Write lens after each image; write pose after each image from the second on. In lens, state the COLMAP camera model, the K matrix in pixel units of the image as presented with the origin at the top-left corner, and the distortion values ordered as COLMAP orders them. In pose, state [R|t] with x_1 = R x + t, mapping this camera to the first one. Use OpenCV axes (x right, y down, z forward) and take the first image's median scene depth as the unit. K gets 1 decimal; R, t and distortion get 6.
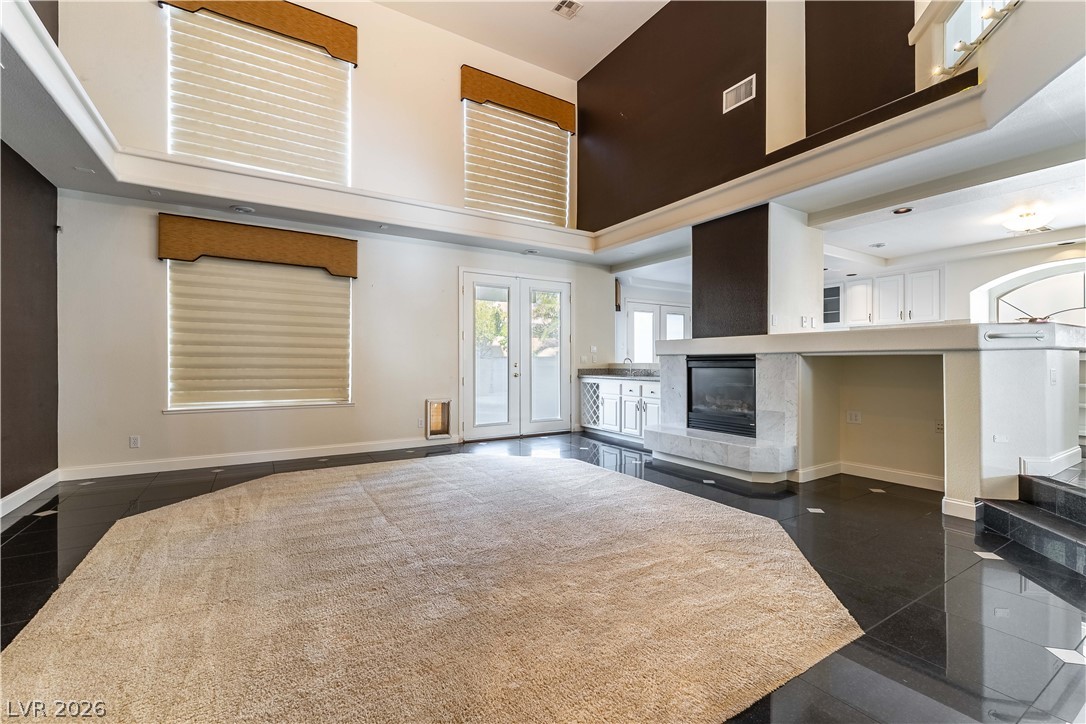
lens RADIAL K [[473.7, 0, 550.7], [0, 473.7, 358.3], [0, 0, 1]] dist [0.001946, -0.000378]
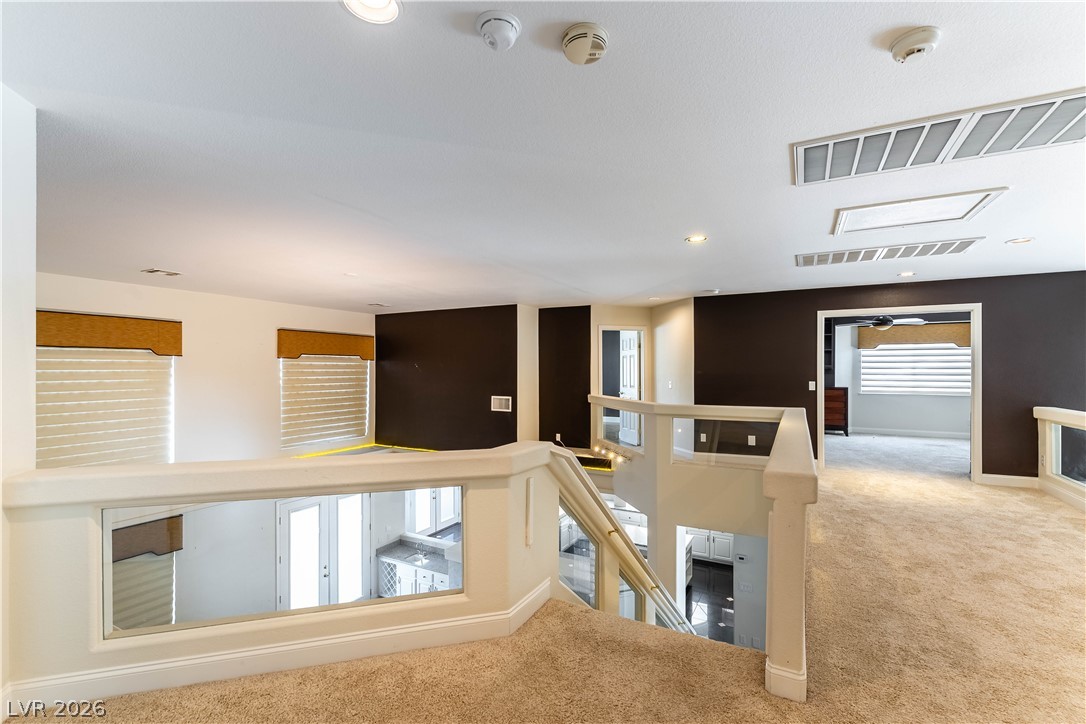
lens RADIAL K [[473.7, 0, 549.4], [0, 473.7, 367.9], [0, 0, 1]] dist [0.001946, -0.000378]
pose [[0.868861, -0.000435, 0.495056, -0.178912], [0.000007, 1.000000, 0.000865, -0.499870], [-0.495056, -0.000748, 0.868861, -0.327153]]
